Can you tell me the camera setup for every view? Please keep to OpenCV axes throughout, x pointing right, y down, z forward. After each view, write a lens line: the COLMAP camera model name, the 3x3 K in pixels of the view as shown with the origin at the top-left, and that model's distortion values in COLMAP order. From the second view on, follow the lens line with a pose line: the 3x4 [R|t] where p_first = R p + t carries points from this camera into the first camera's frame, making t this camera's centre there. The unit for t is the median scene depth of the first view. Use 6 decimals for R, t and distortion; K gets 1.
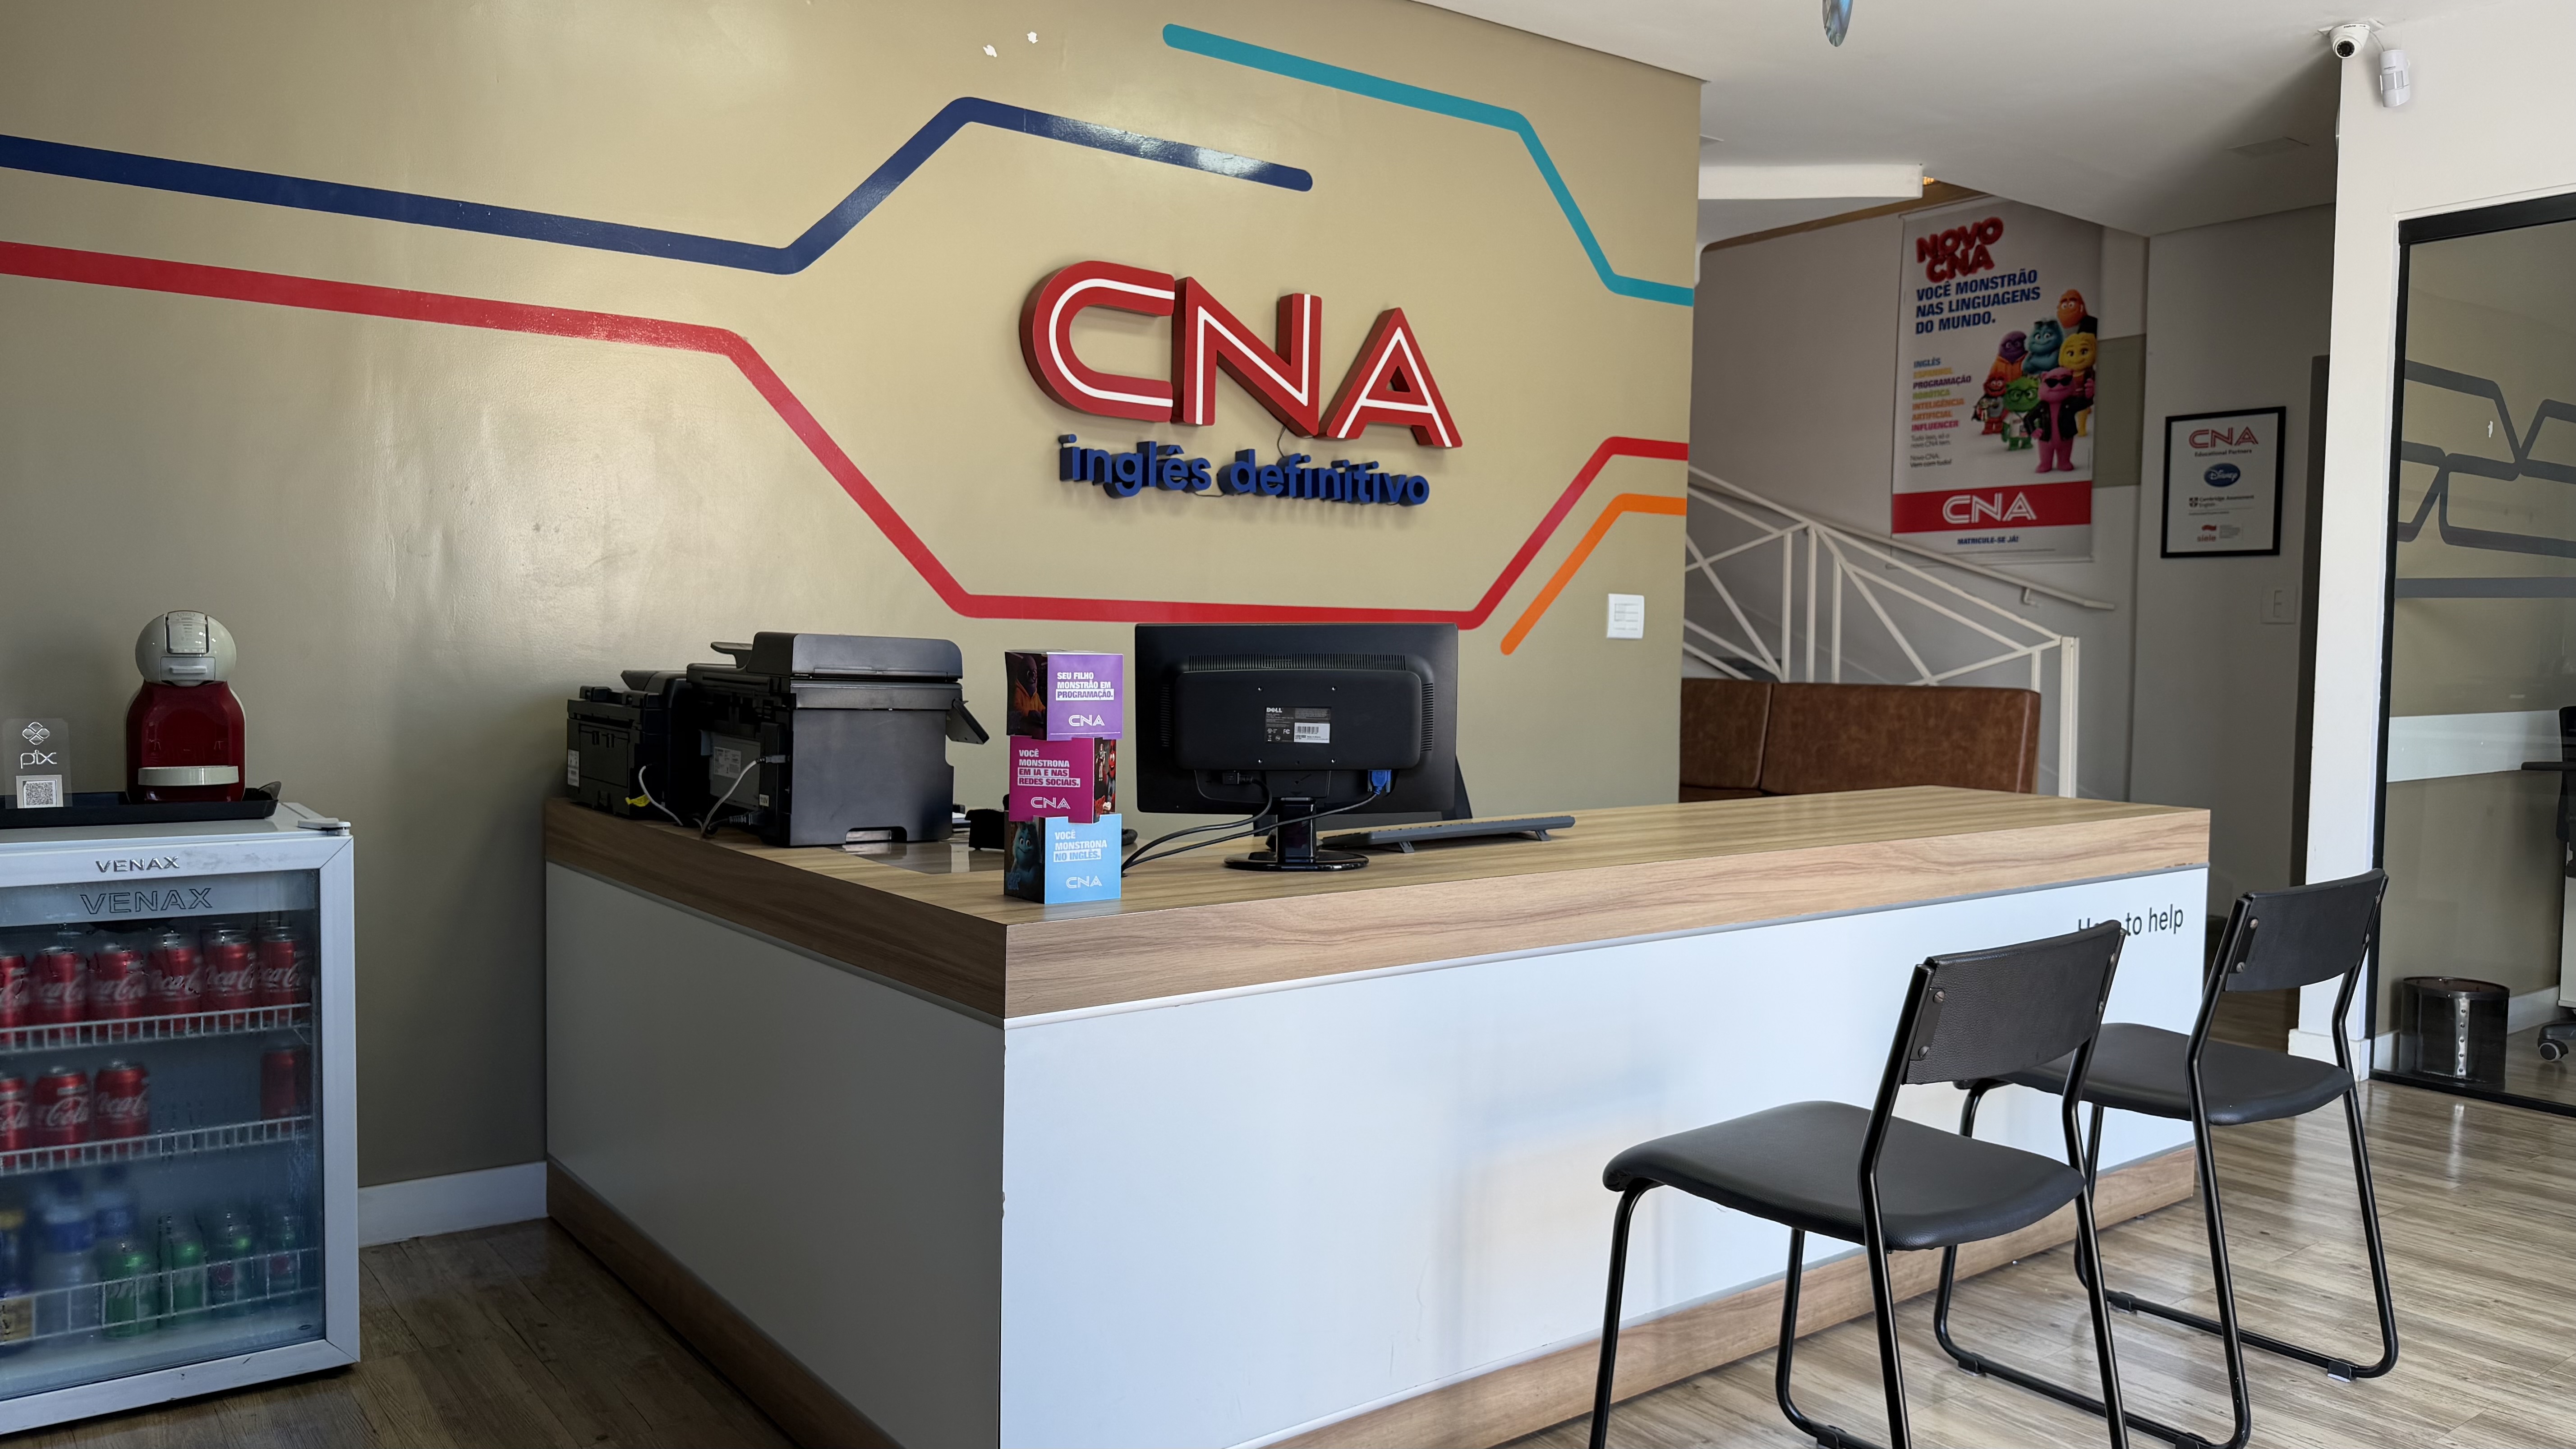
lens RADIAL K [[1859.2, 0, 1295.1], [0, 1859.2, 647.0], [0, 0, 1]] dist [0.137051, -0.000244]
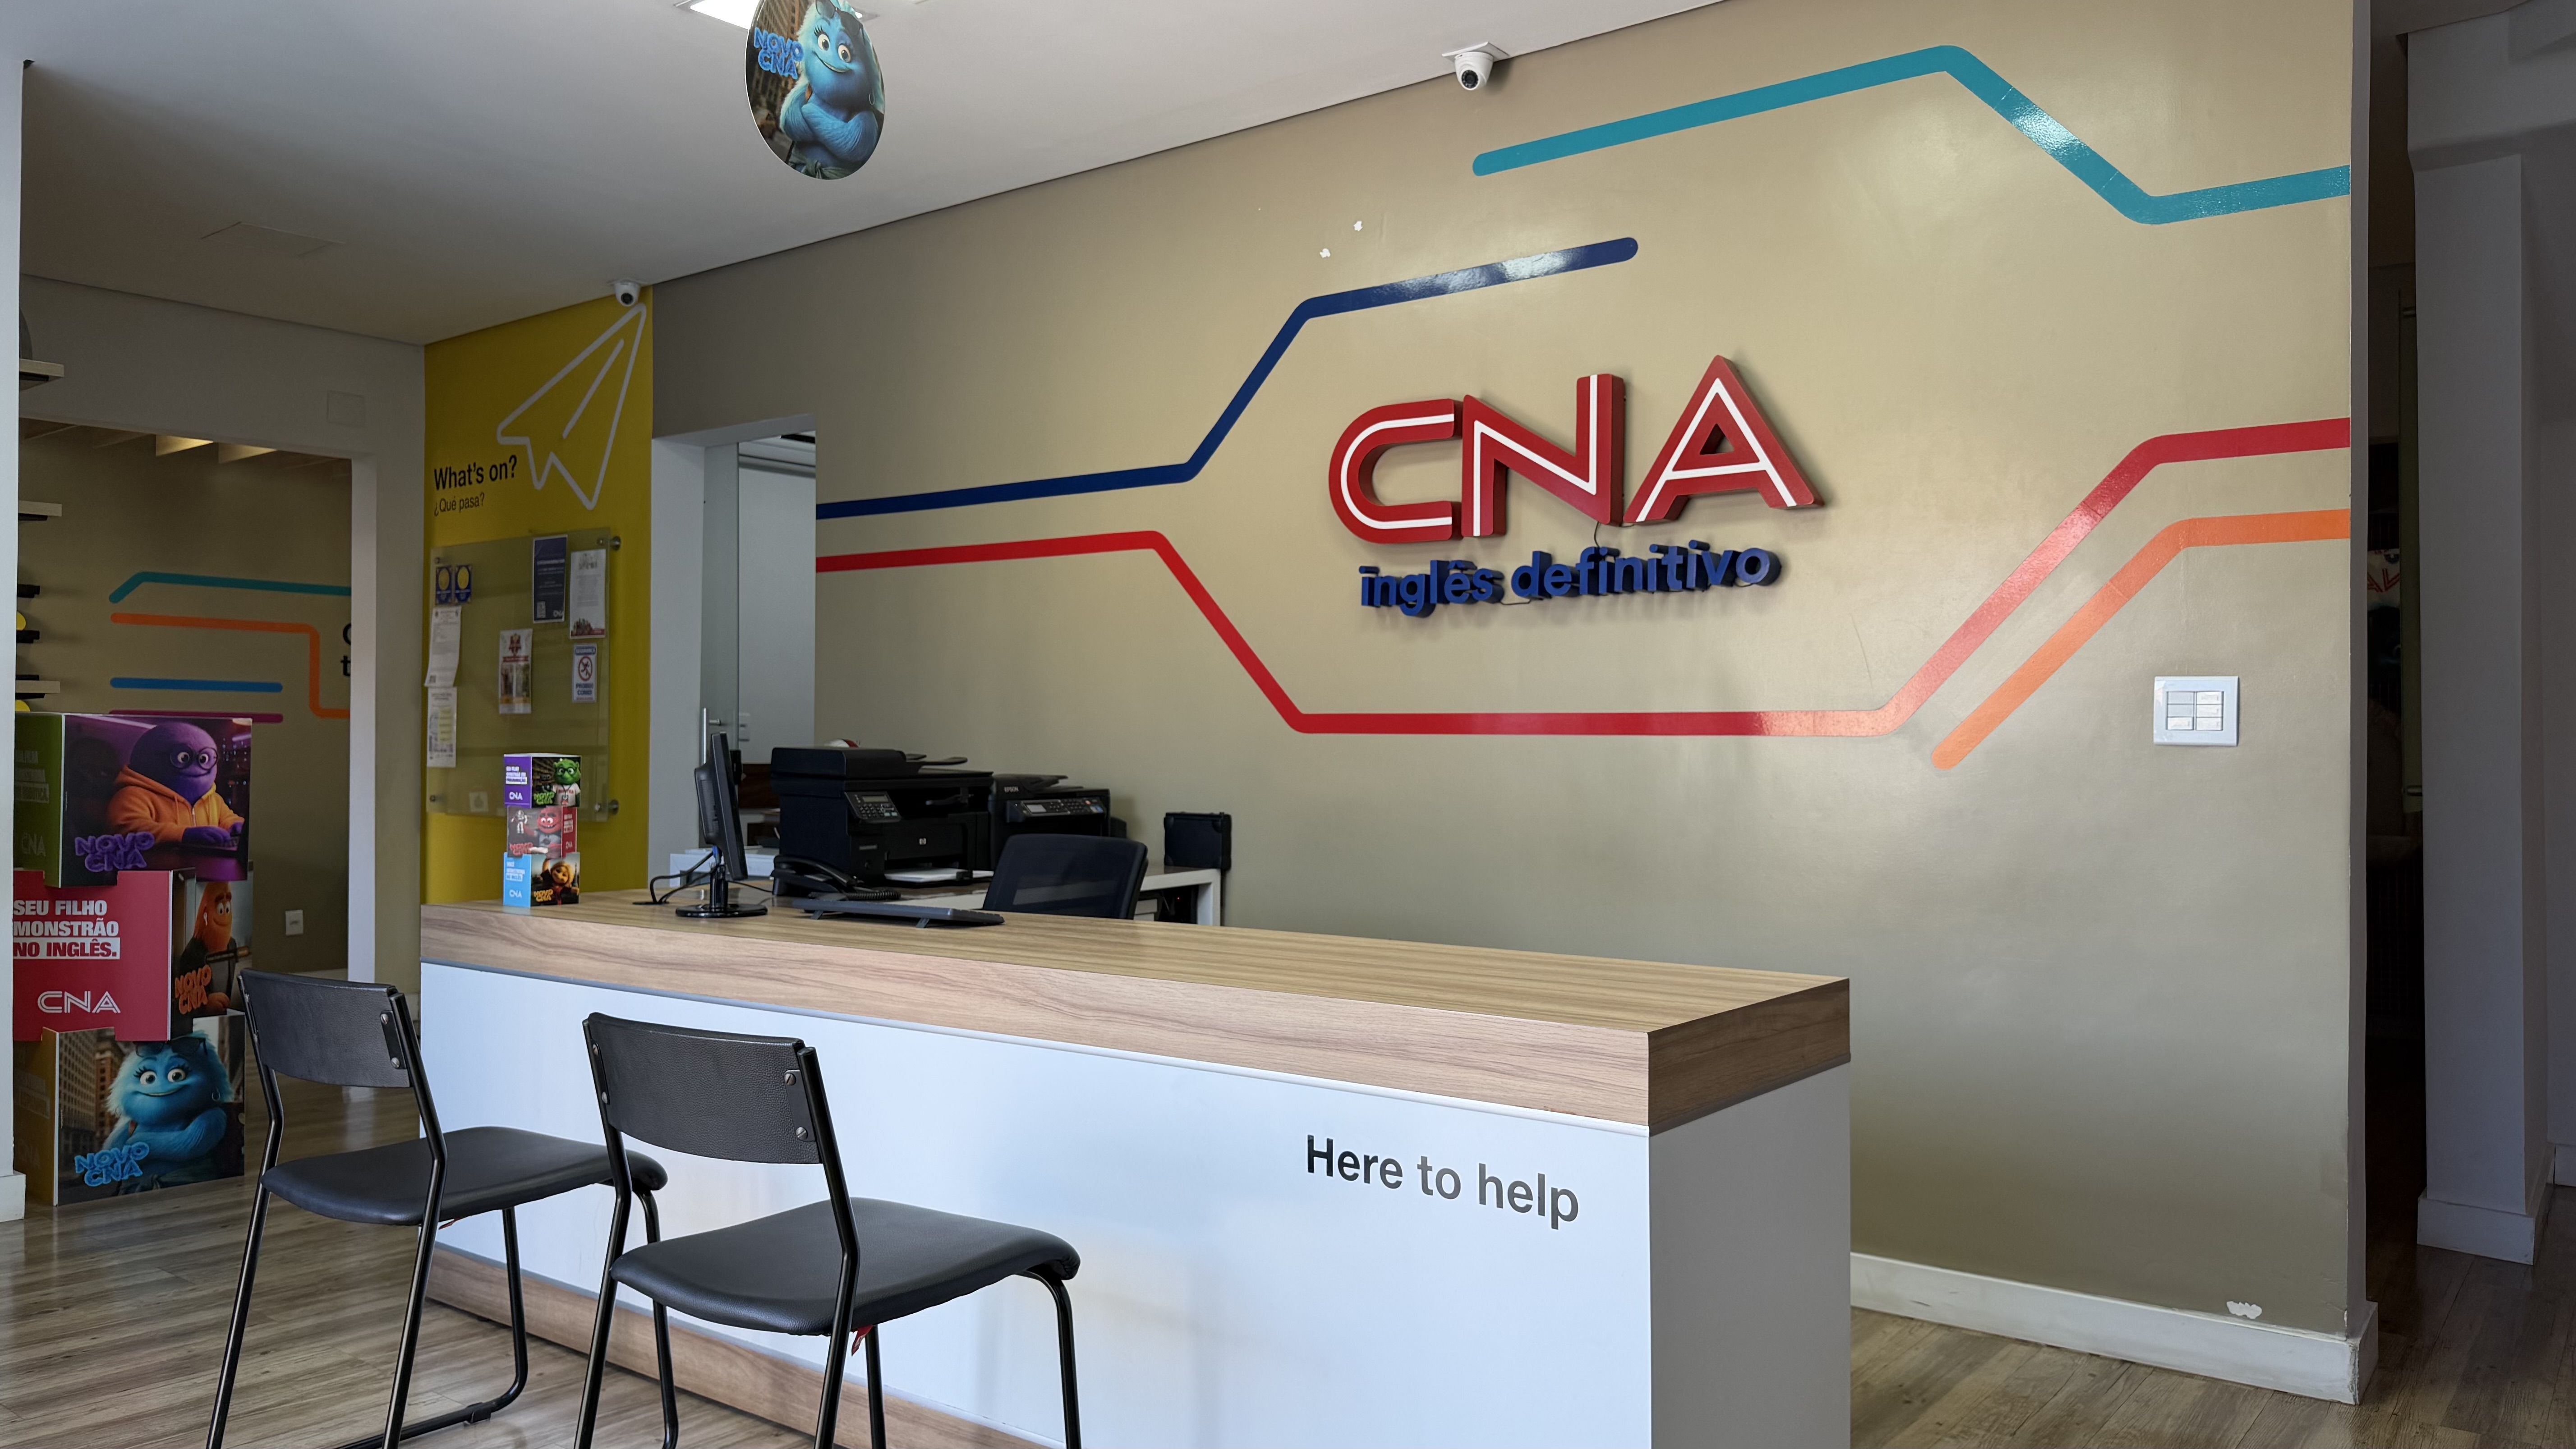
lens RADIAL K [[1727.4, 0, 1288.0], [0, 1727.4, 724.5], [0, 0, 1]] dist [0.080804, -0.170430]
pose [[0.264251, -0.023965, -0.964156, 0.823677], [-0.002233, 0.999673, -0.025459, 0.006847], [0.964451, 0.008880, 0.264111, 0.653658]]
